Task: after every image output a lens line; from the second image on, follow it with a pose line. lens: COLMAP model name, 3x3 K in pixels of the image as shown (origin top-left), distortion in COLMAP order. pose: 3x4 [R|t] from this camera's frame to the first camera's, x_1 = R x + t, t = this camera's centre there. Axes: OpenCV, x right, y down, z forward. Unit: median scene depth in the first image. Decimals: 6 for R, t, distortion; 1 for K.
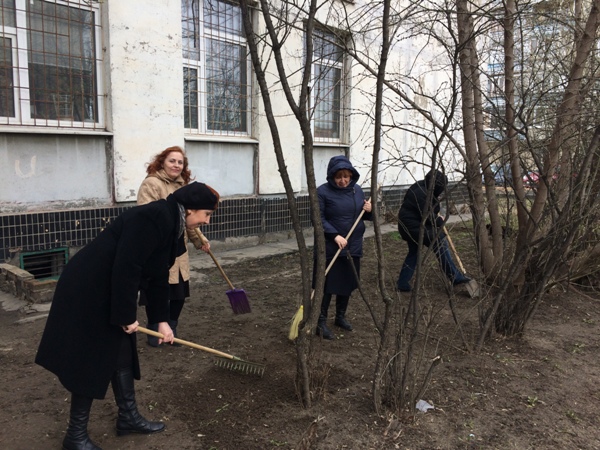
lens RADIAL K [[513.9, 0, 300.7], [0, 513.9, 226.6], [0, 0, 1]] dist [0.046453, -0.043571]
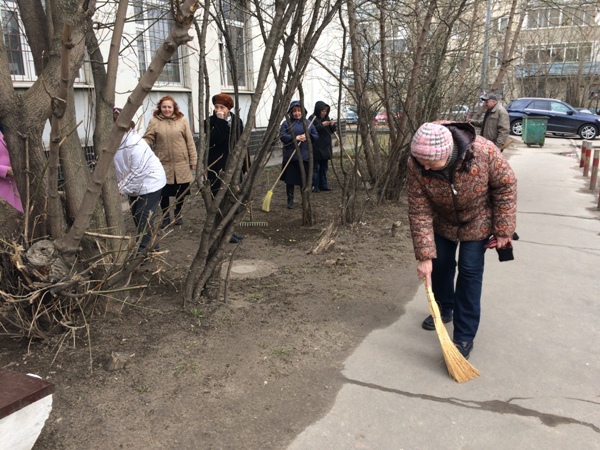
lens RADIAL K [[513.9, 0, 300.4], [0, 513.9, 224.6], [0, 0, 1]] dist [0.046453, -0.043571]
pose [[0.960452, -0.085227, 0.265082, -0.203333], [0.058104, 0.992392, 0.108543, 0.042480], [-0.272316, -0.088848, 0.958097, -0.335334]]
